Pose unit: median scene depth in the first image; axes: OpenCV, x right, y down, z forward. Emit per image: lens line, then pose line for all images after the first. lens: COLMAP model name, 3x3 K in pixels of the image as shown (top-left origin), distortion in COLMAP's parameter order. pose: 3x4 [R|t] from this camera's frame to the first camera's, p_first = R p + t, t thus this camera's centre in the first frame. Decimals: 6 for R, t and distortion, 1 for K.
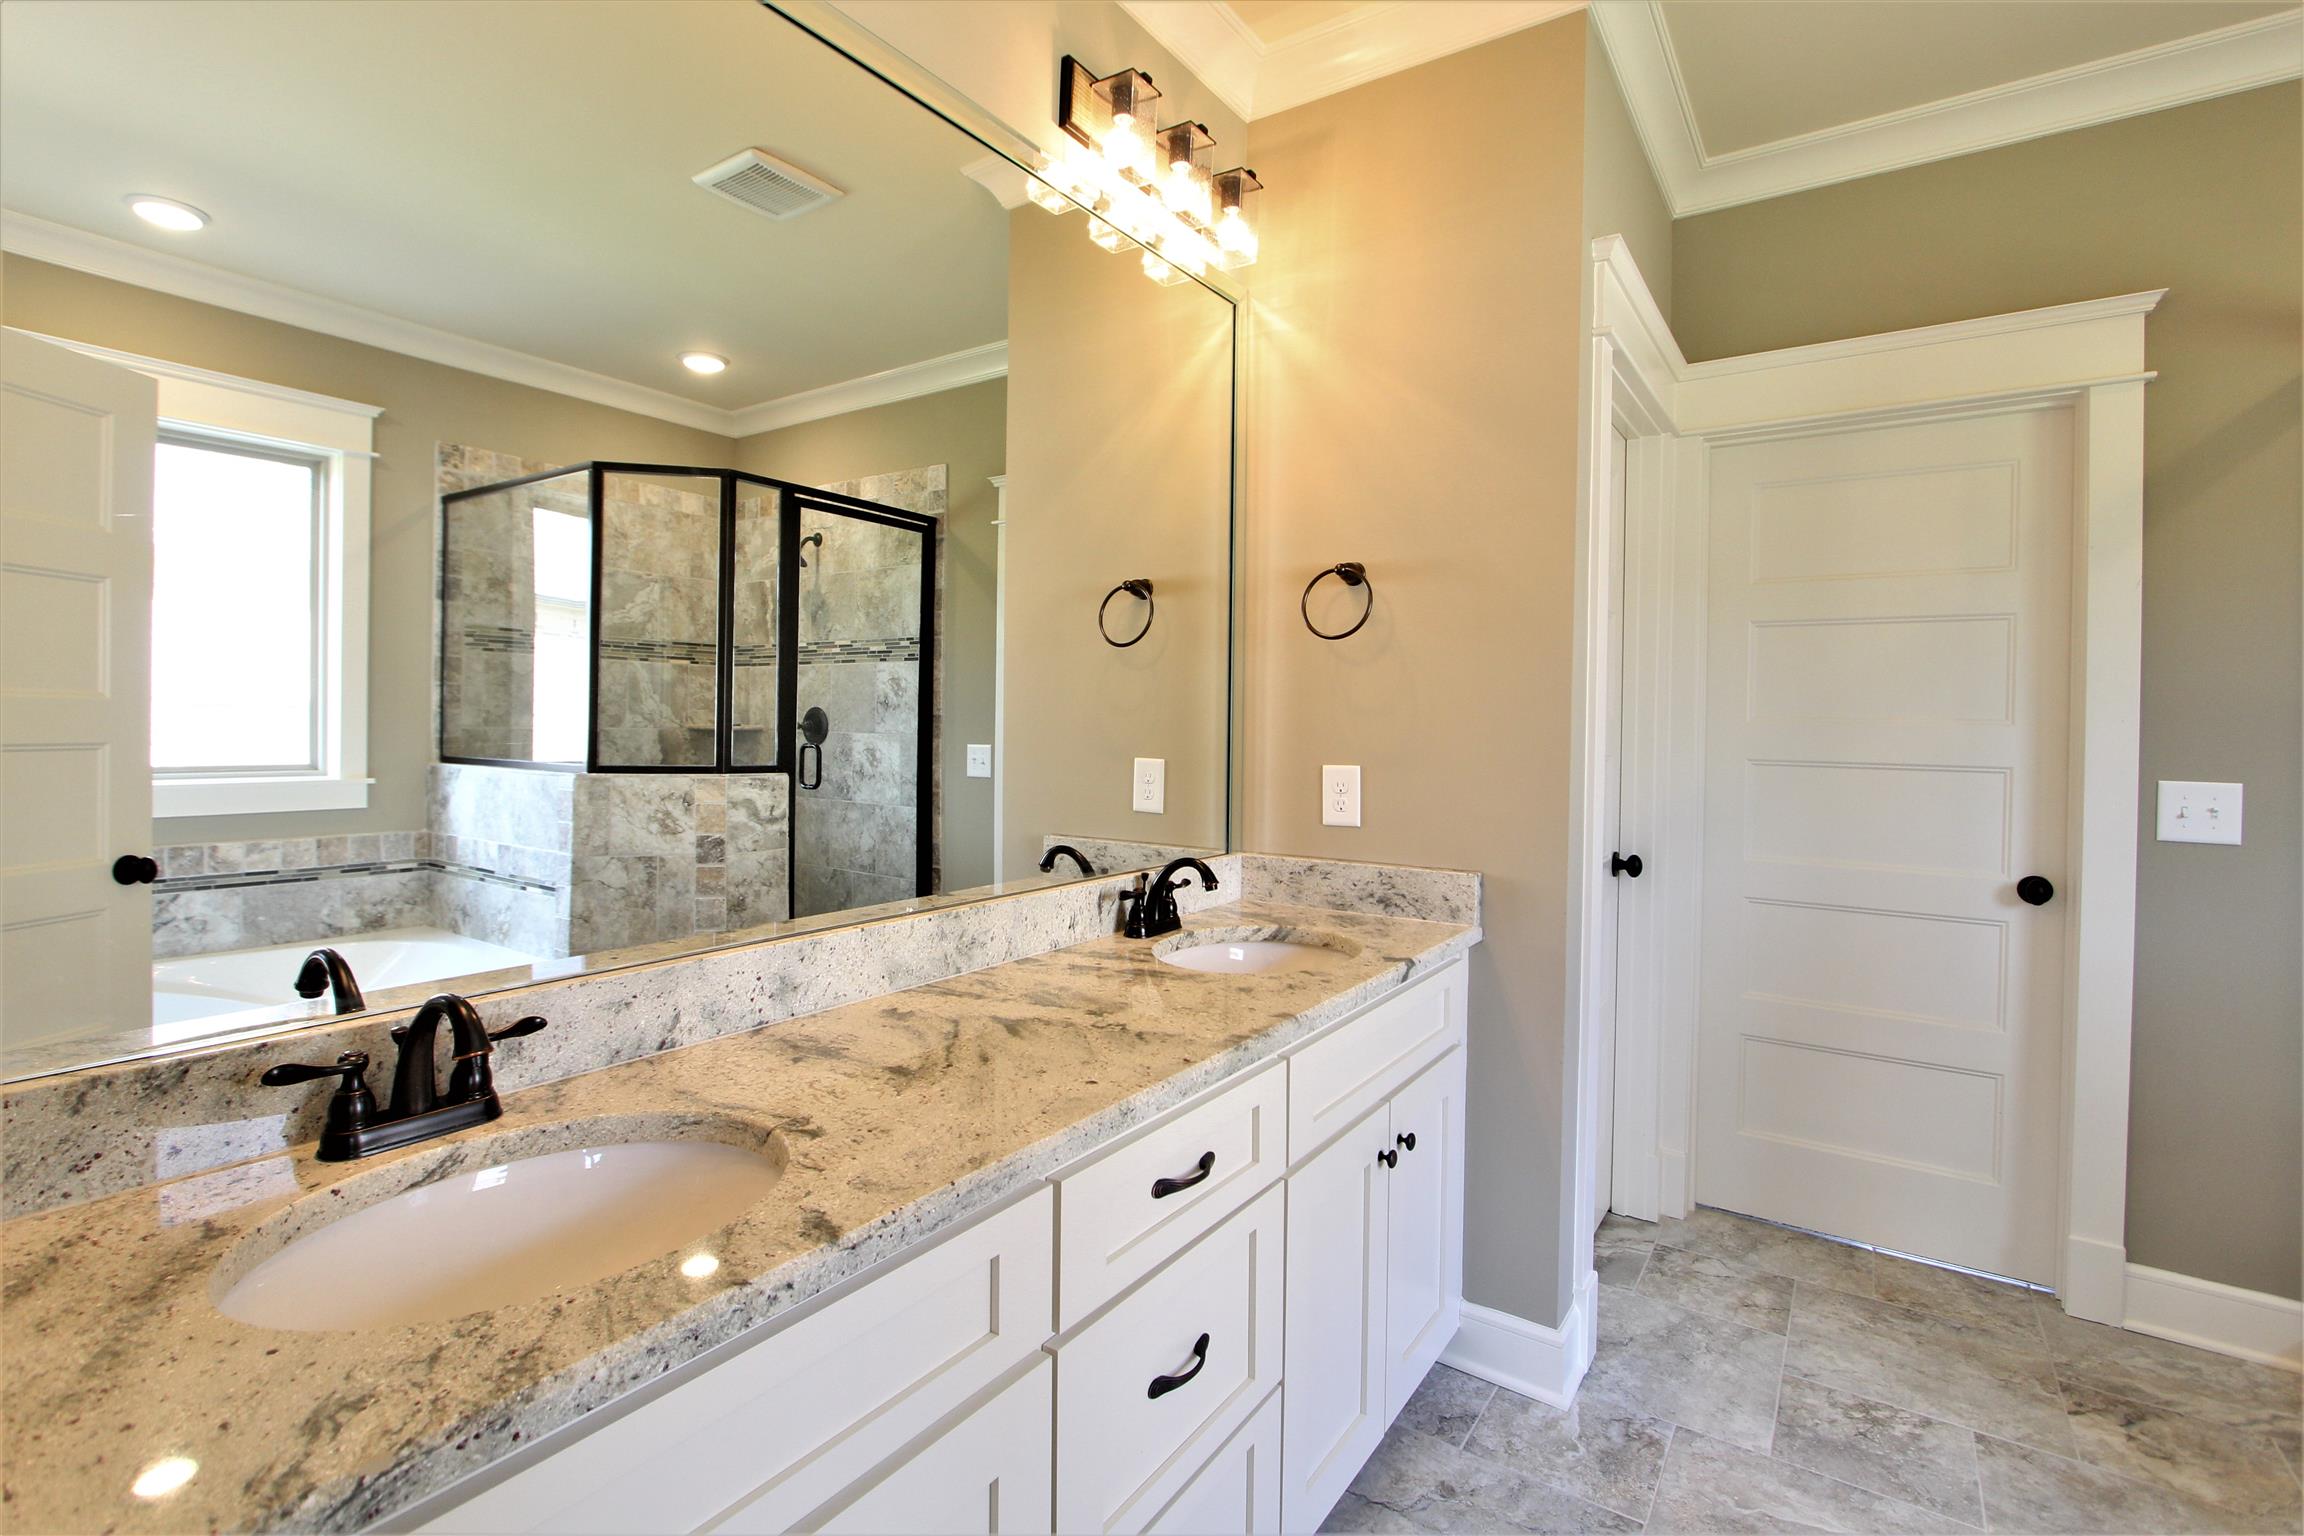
lens RADIAL K [[1067.8, 0, 1131.2], [0, 1067.8, 731.5], [0, 0, 1]] dist [-0.023145, 0.005936]
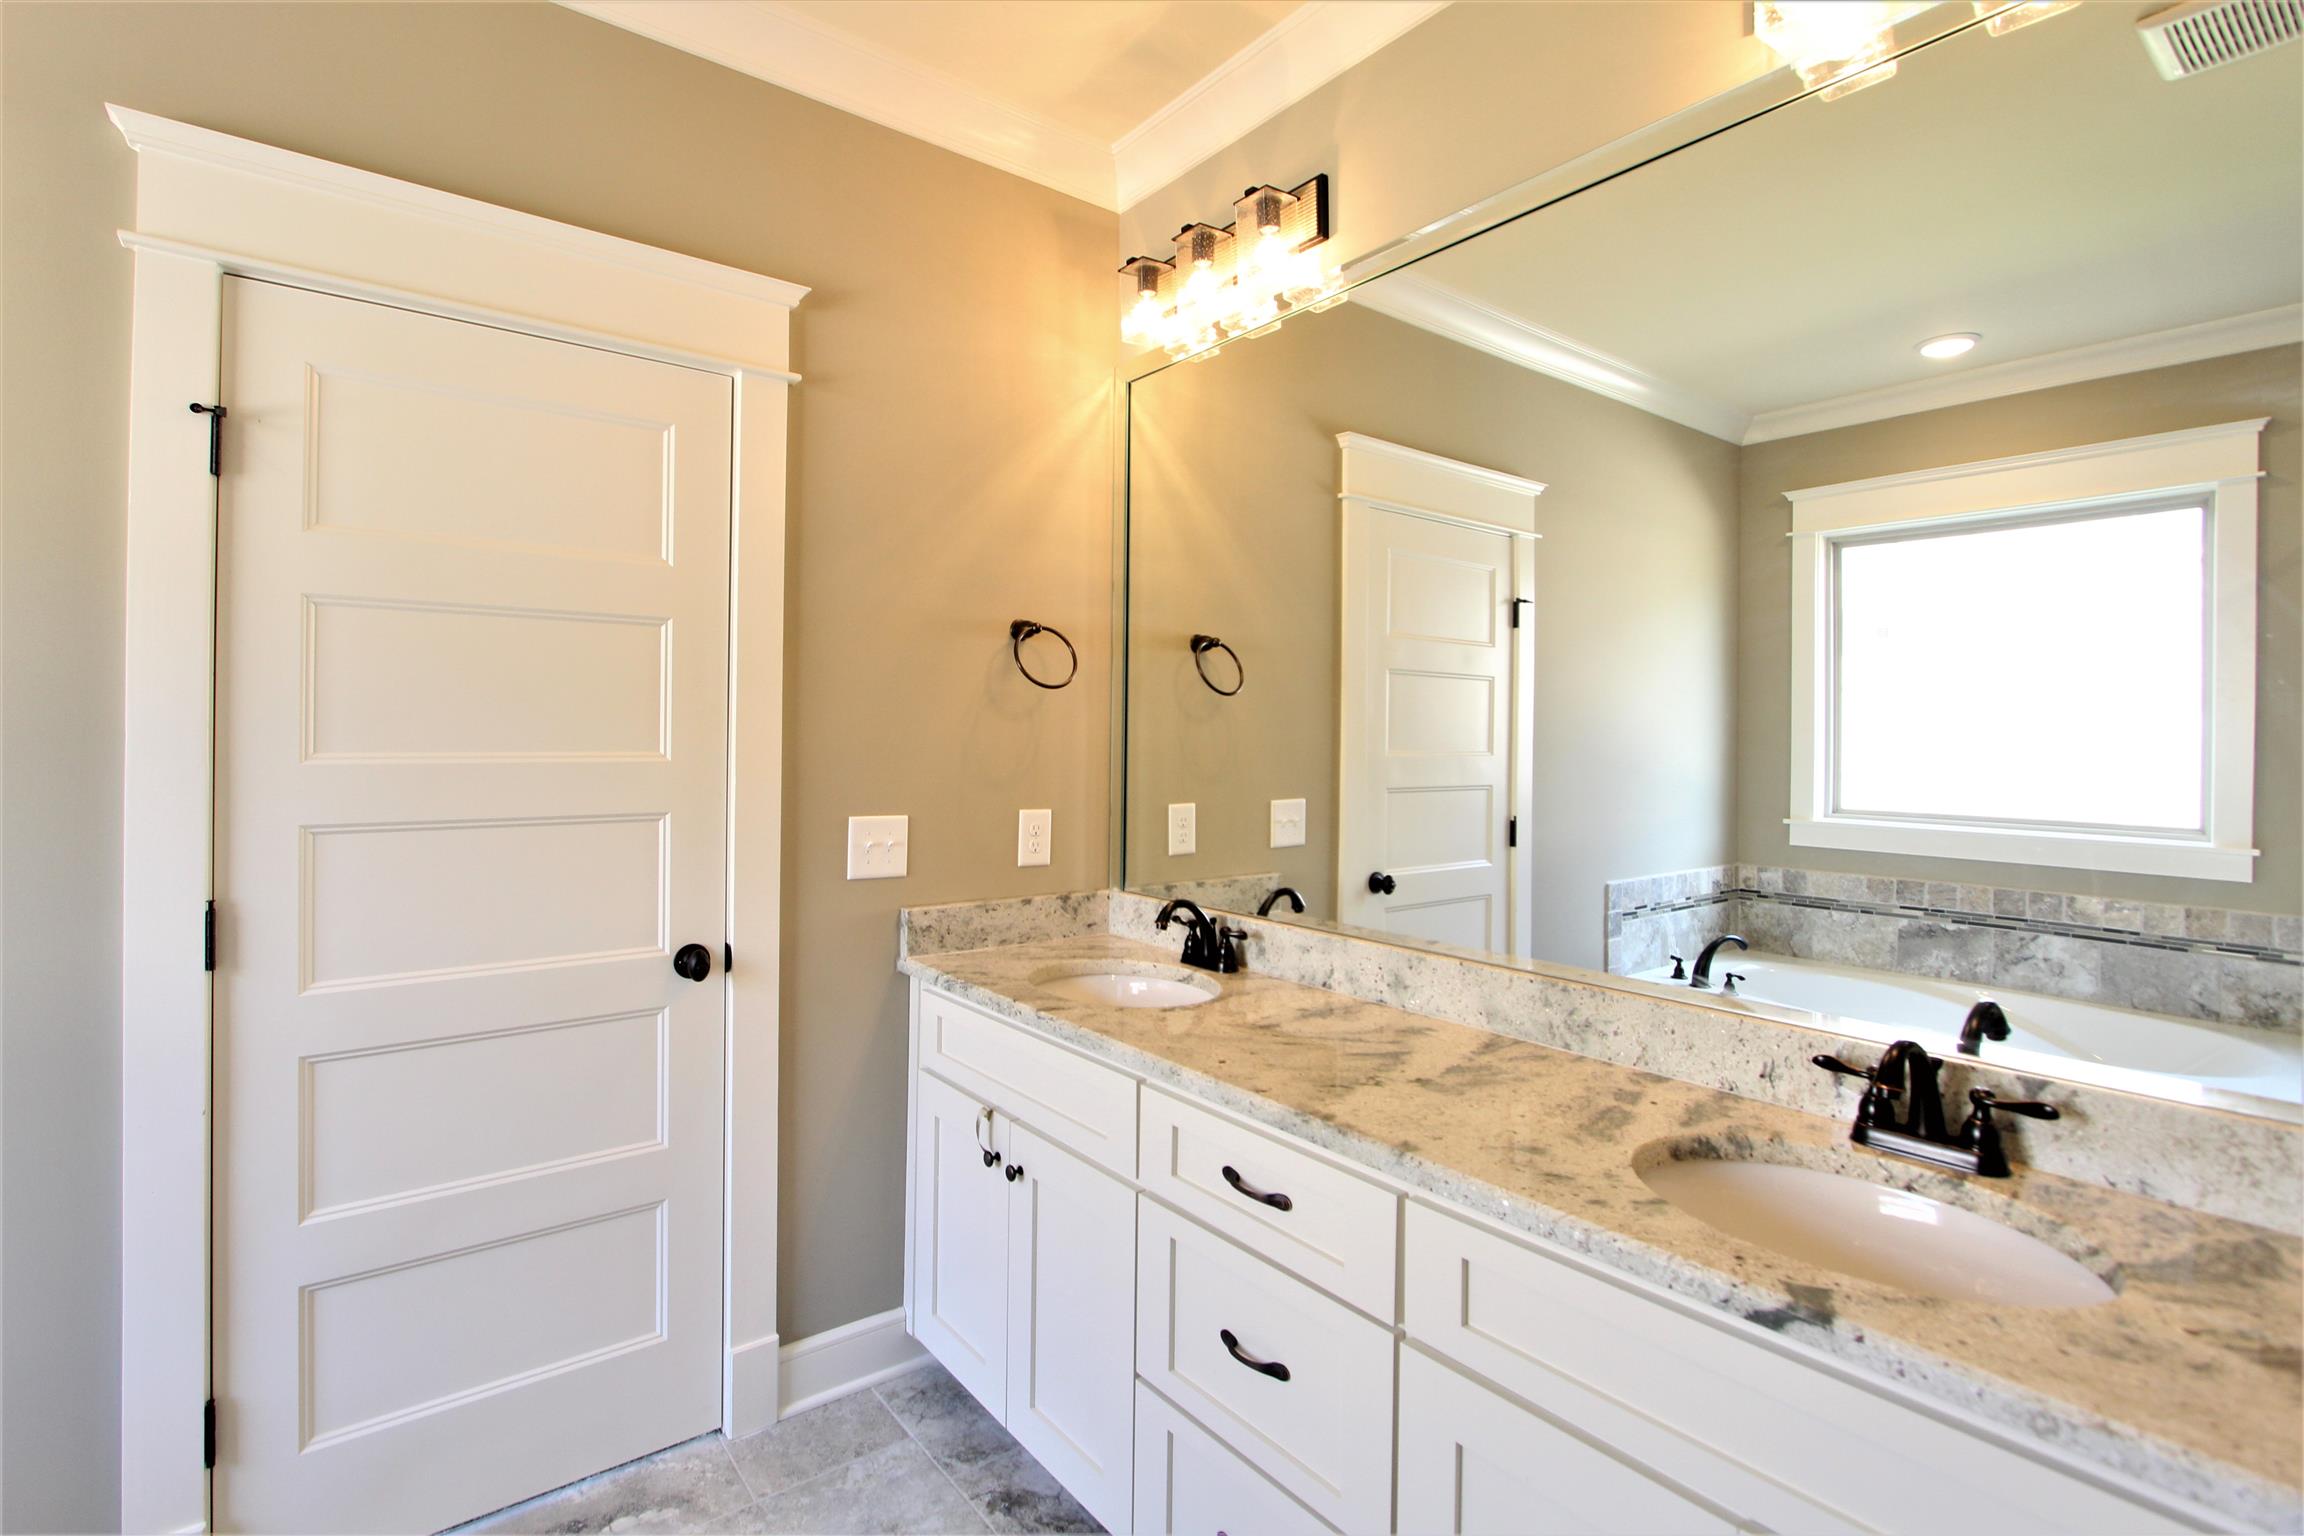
lens RADIAL K [[1067.8, 0, 1131.2], [0, 1067.8, 731.5], [0, 0, 1]] dist [-0.023145, 0.005936]
pose [[-0.290684, -0.018086, -0.956648, 0.412940], [-0.024851, 0.999627, -0.011348, -0.020618], [0.956496, 0.020475, -0.291025, 0.412894]]
